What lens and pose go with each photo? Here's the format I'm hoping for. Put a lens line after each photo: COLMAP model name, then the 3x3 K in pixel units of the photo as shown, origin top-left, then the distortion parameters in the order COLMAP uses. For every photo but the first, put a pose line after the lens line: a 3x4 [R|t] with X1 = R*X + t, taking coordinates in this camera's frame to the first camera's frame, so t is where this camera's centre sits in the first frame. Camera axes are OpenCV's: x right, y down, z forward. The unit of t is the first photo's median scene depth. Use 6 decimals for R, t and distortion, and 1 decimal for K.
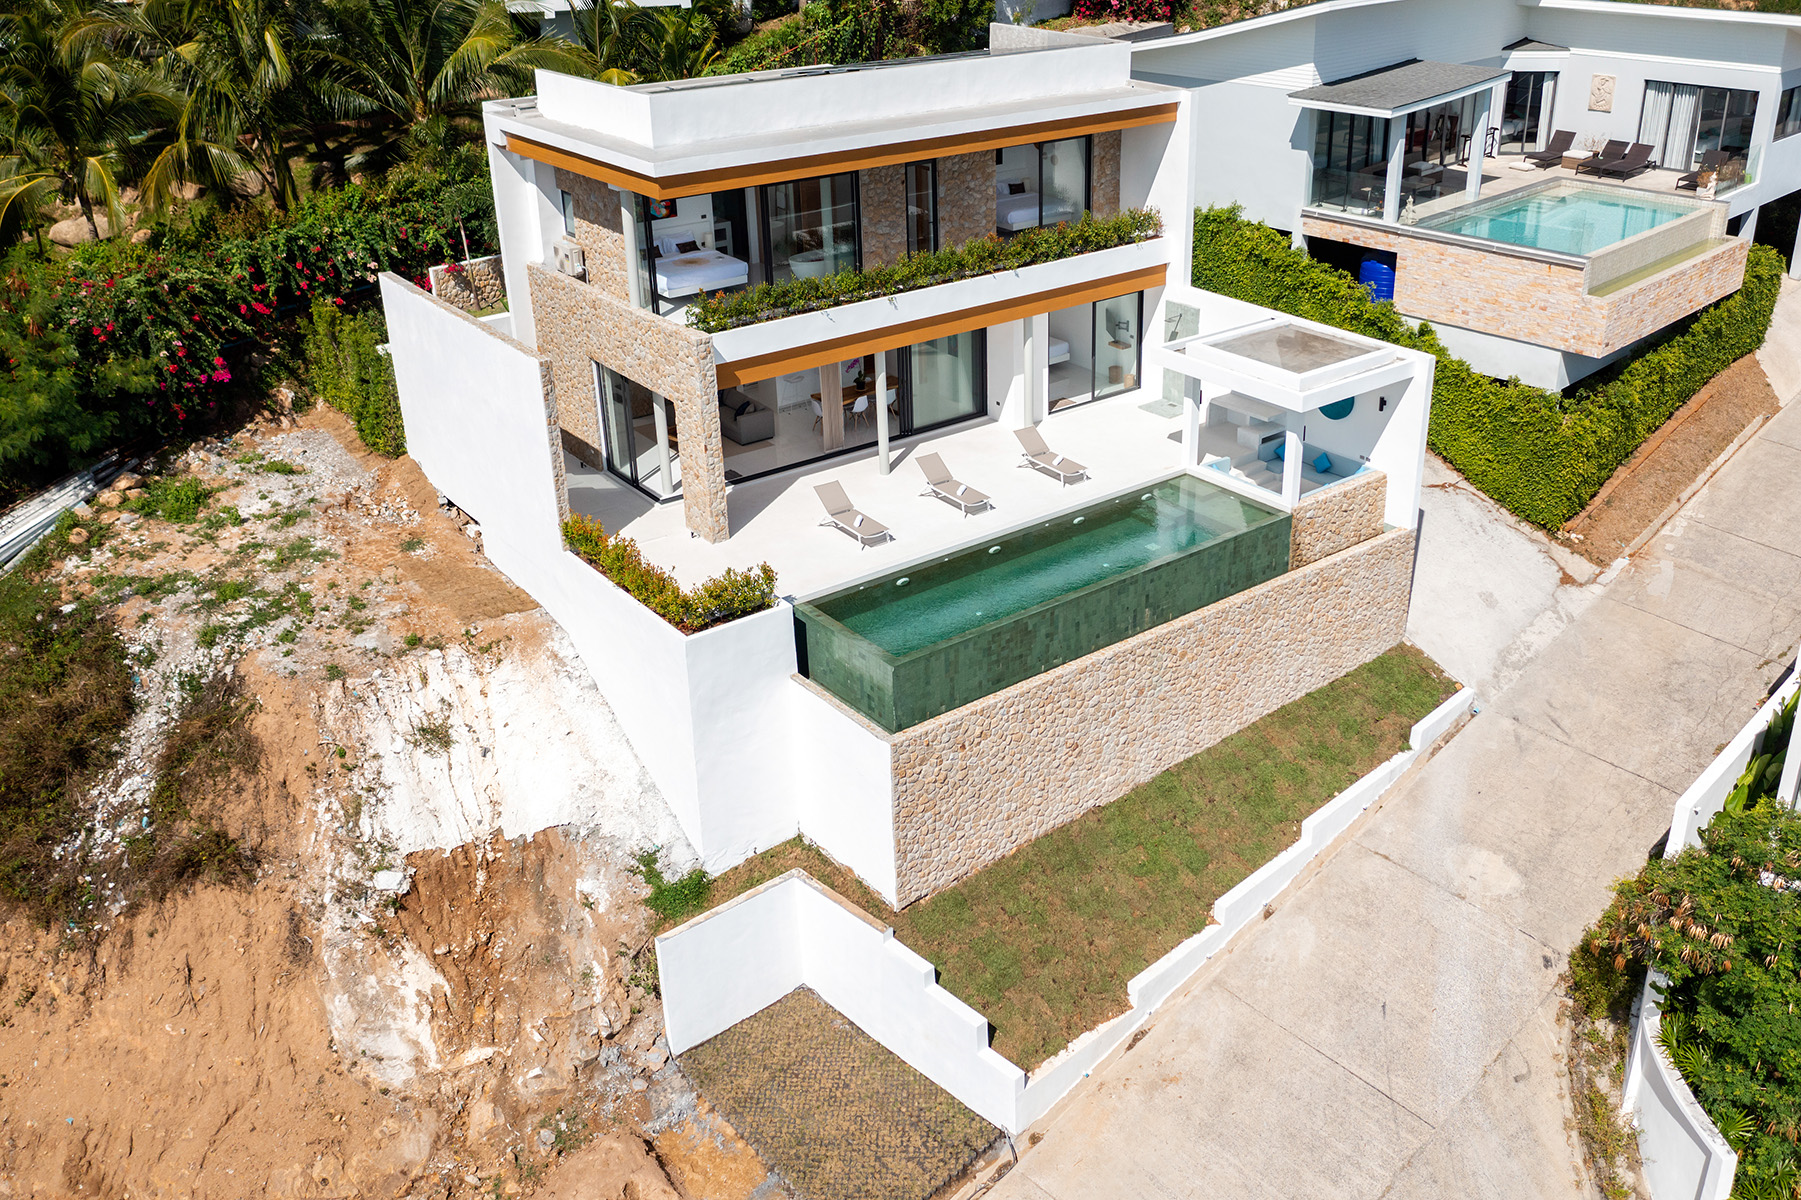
lens RADIAL K [[1565.6, 0, 1017.2], [0, 1565.6, 495.7], [0, 0, 1]] dist [0.001488, -0.000386]
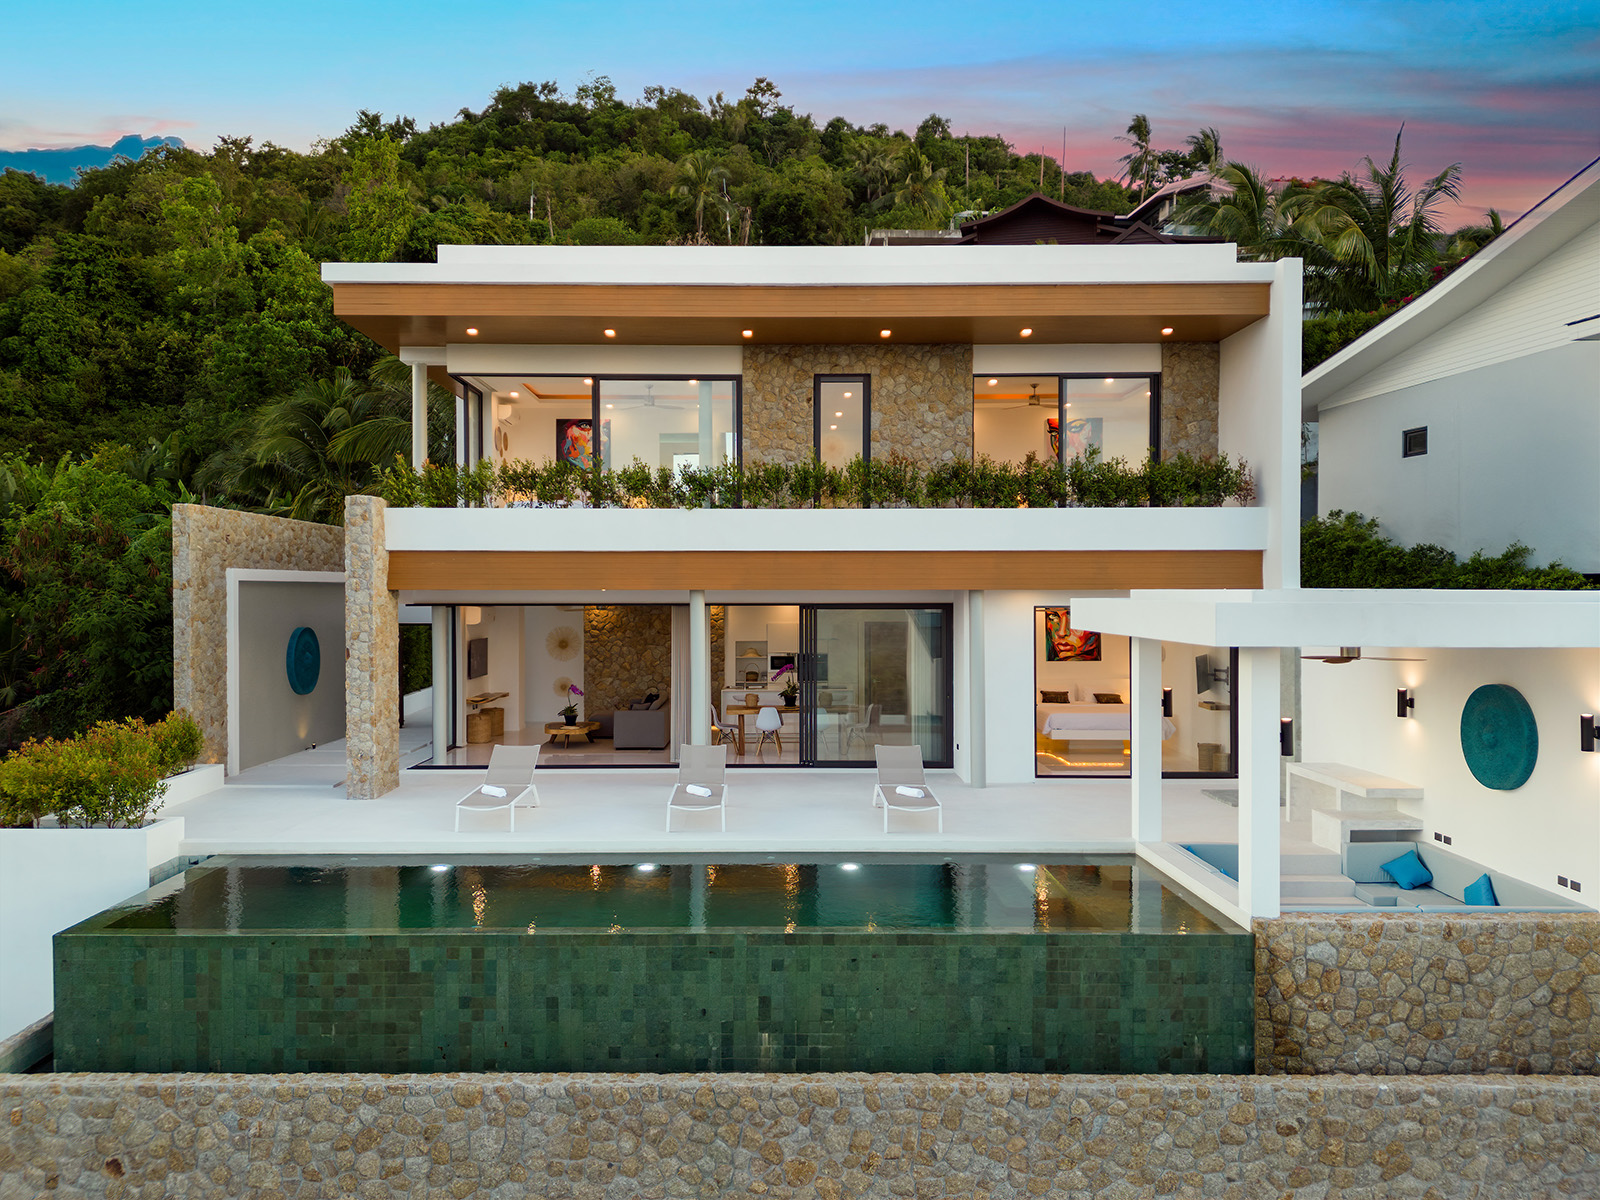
lens RADIAL K [[1144.6, 0, 767.5], [0, 1144.6, 605.2], [0, 0, 1]] dist [0.038905, -0.048755]
pose [[0.766556, 0.006661, -0.642143, 0.290356], [-0.245188, 0.927228, -0.283074, 0.052024], [0.593528, 0.374438, 0.712405, 0.726311]]
